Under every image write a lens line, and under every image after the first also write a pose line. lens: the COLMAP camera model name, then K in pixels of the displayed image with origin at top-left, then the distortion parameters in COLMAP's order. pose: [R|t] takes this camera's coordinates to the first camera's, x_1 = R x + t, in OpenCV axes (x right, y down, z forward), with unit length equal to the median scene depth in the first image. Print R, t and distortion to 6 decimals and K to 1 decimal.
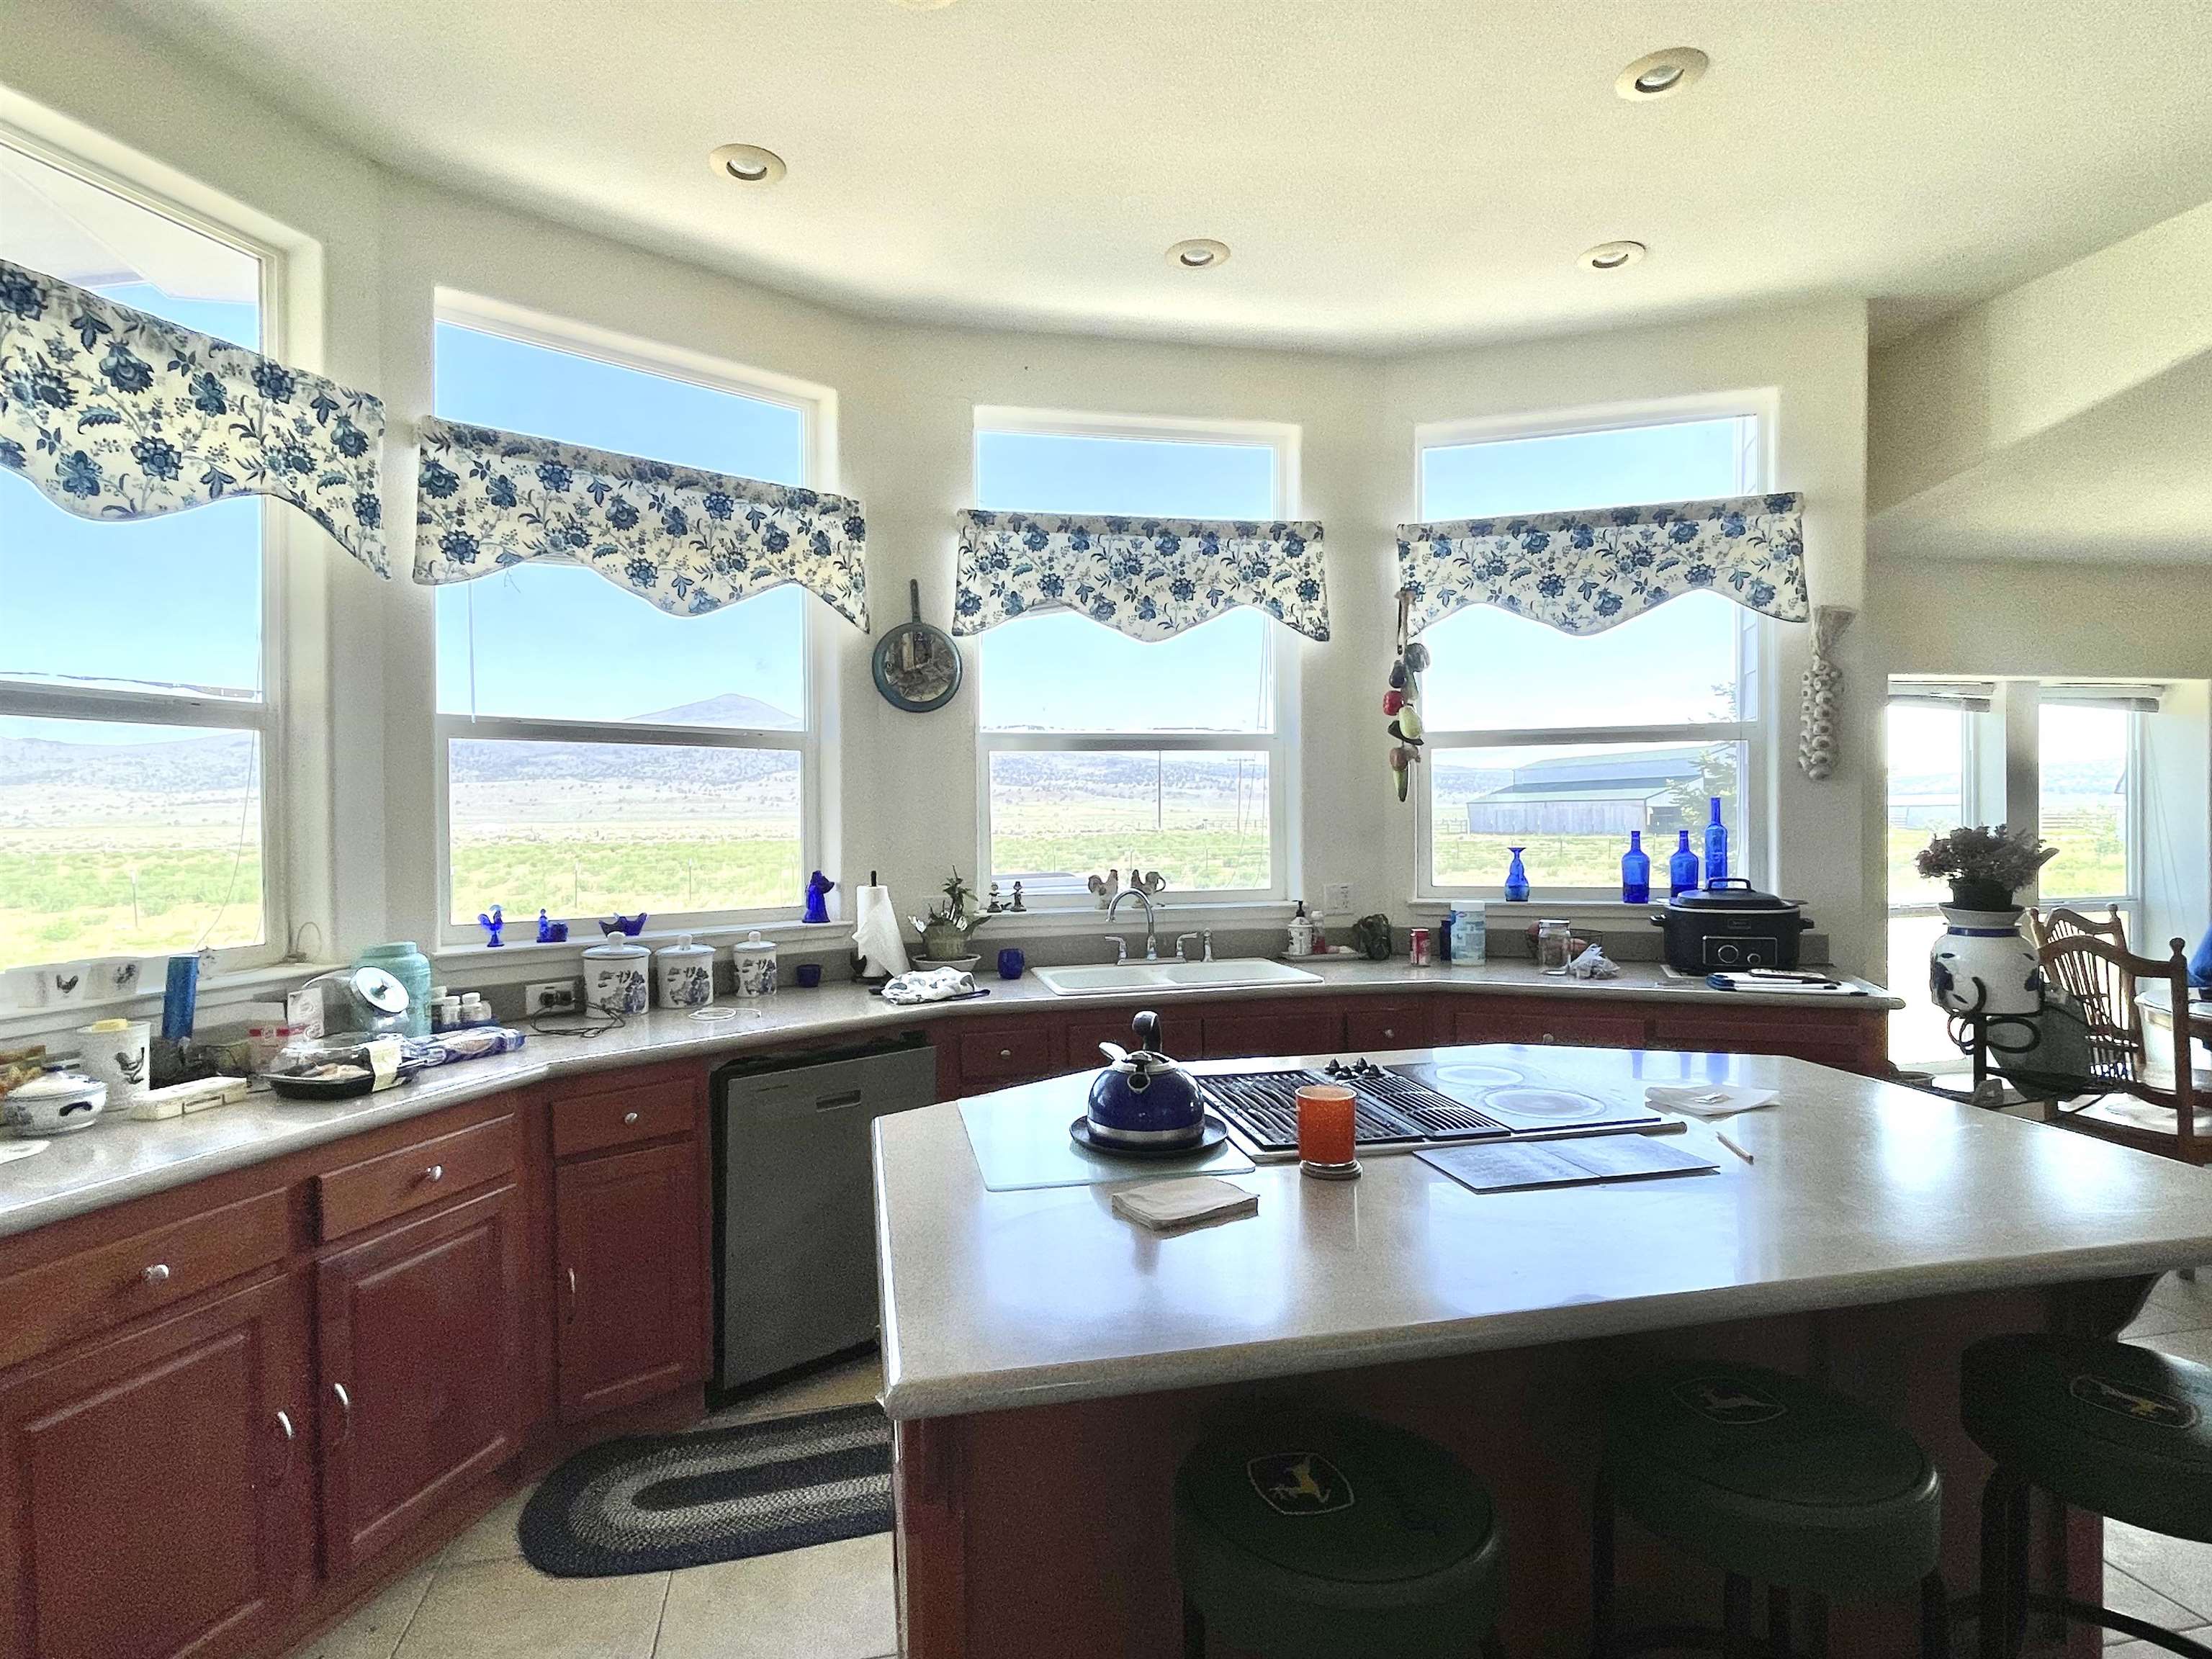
lens RADIAL K [[1168.1, 0, 1106.0], [0, 1168.1, 829.5], [0, 0, 1]] dist [0.000789, -0.001215]
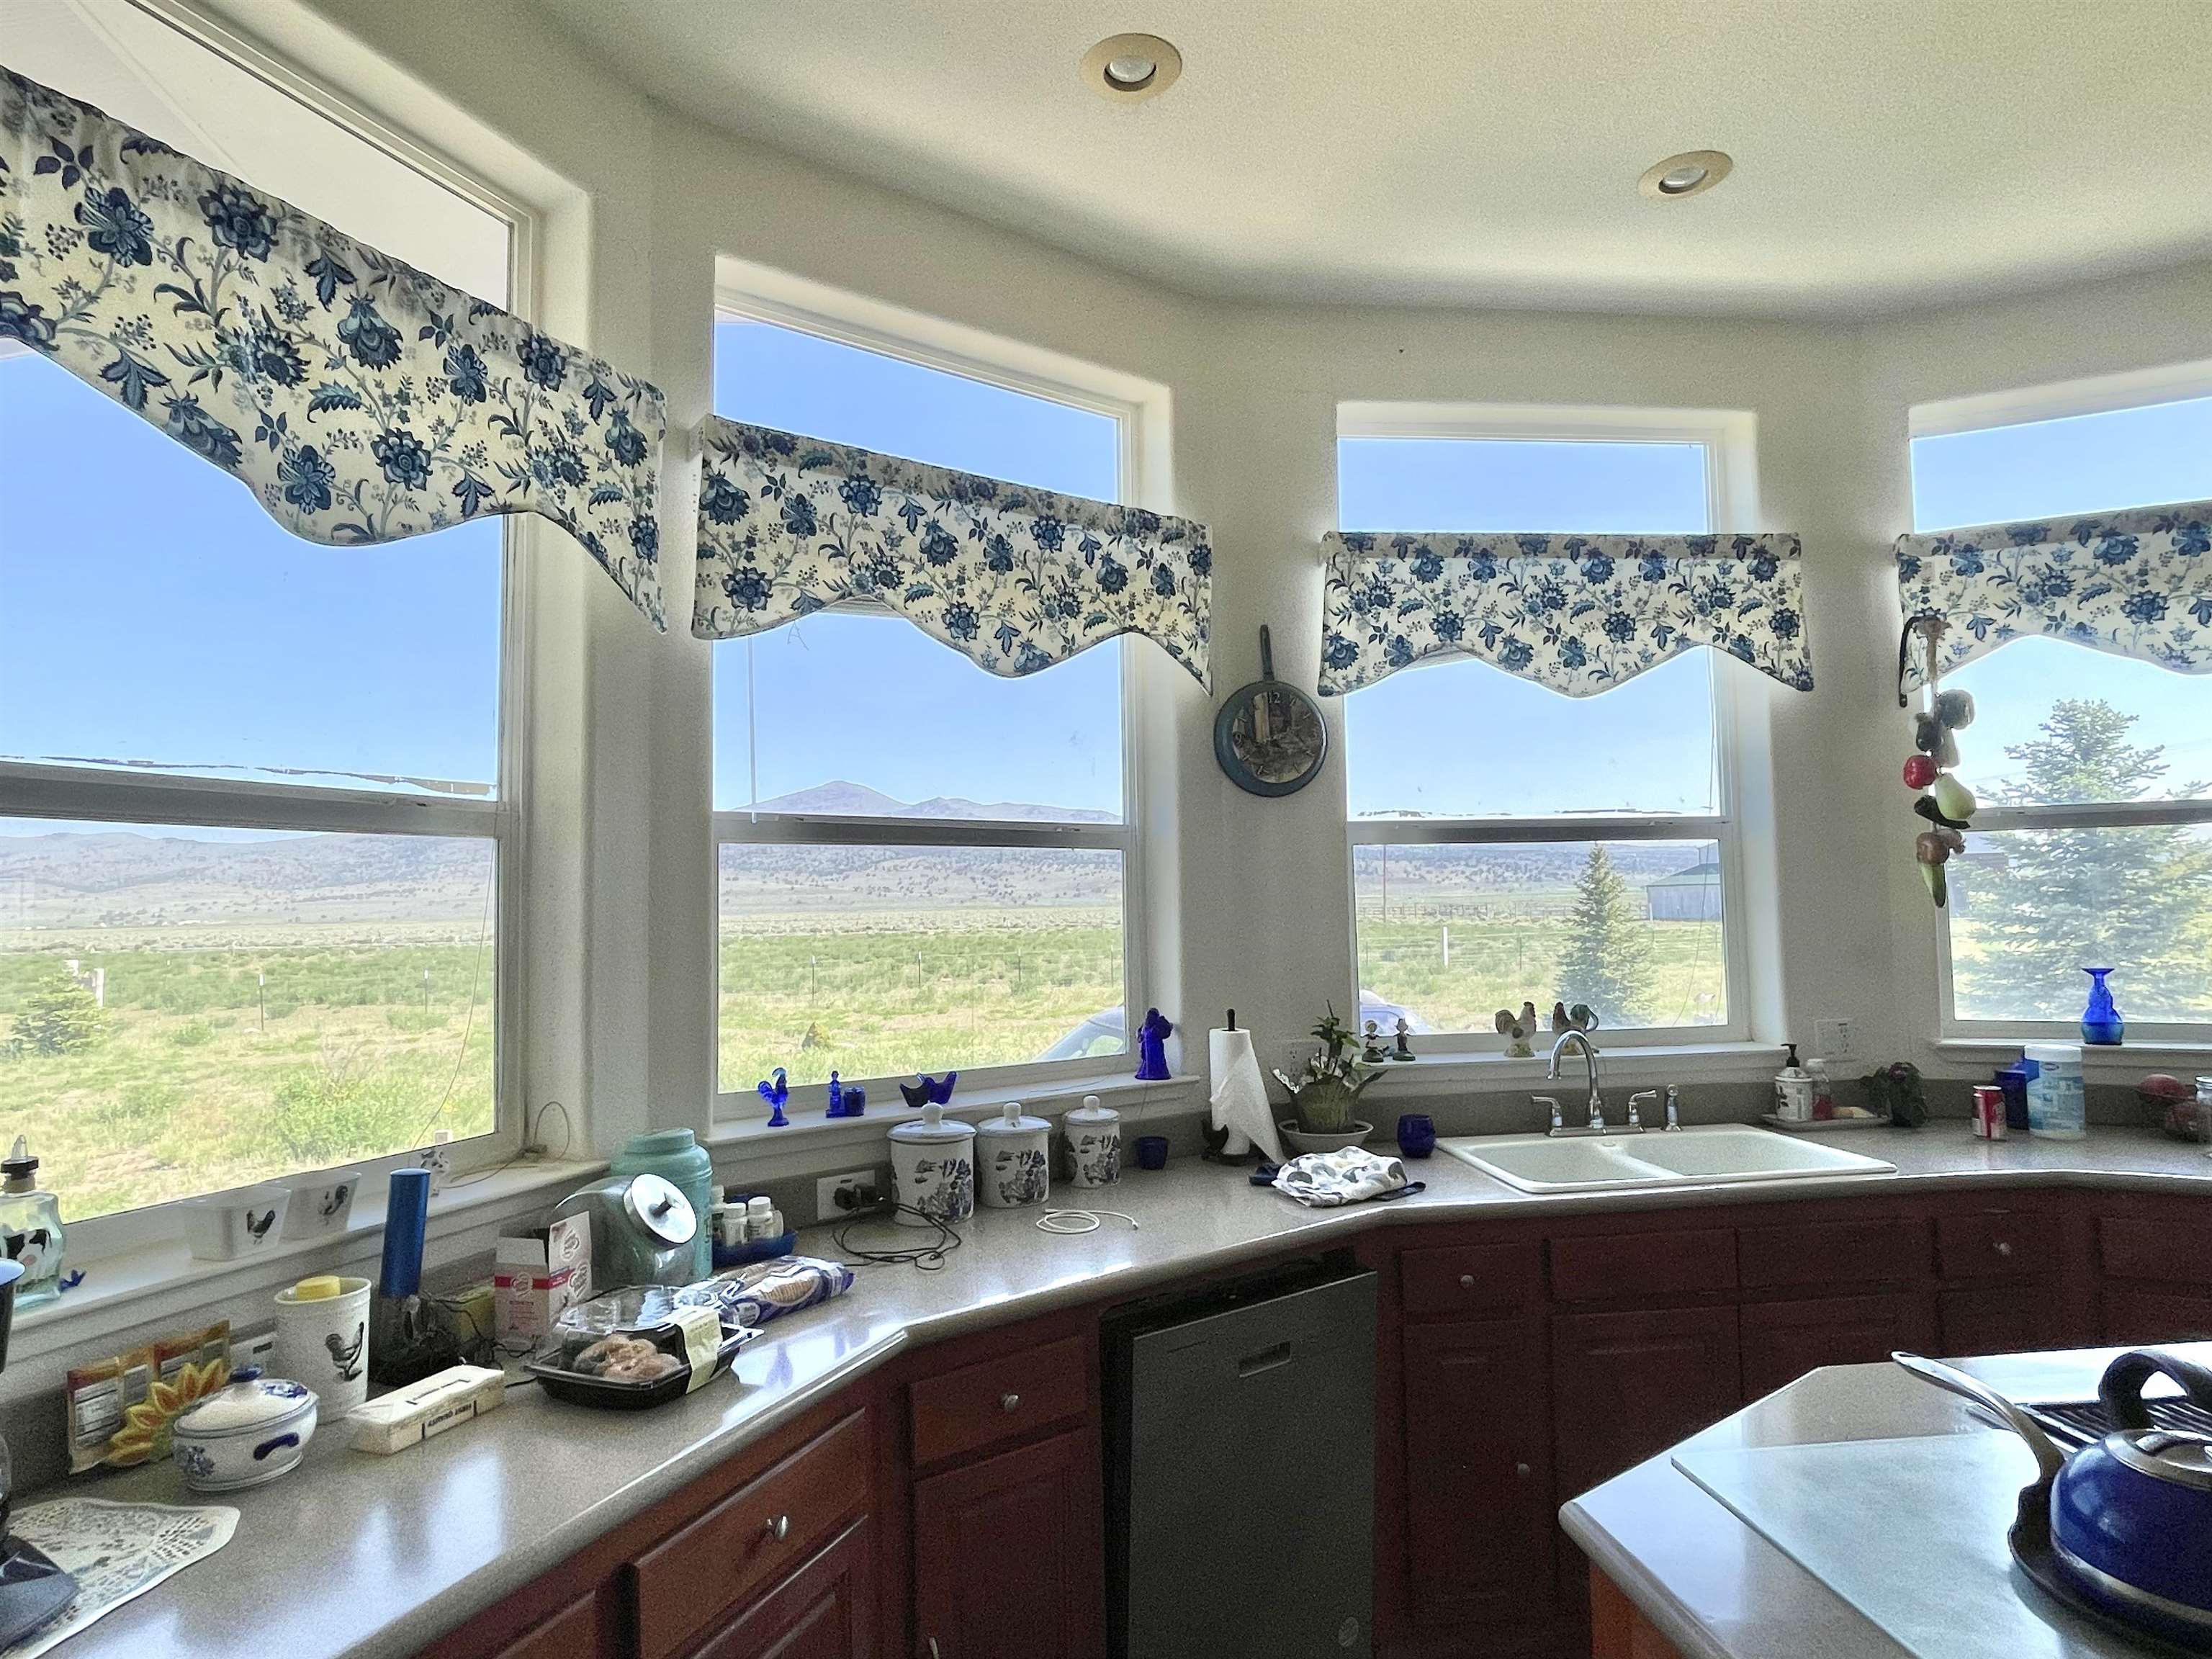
lens RADIAL K [[1123.0, 0, 1002.6], [0, 1123.0, 825.9], [0, 0, 1]] dist [0.034111, -0.041693]
pose [[0.994748, -0.016439, -0.101030, -0.274818], [0.009140, 0.997342, -0.072292, -0.031335], [0.101949, 0.070989, 0.992253, 0.265833]]
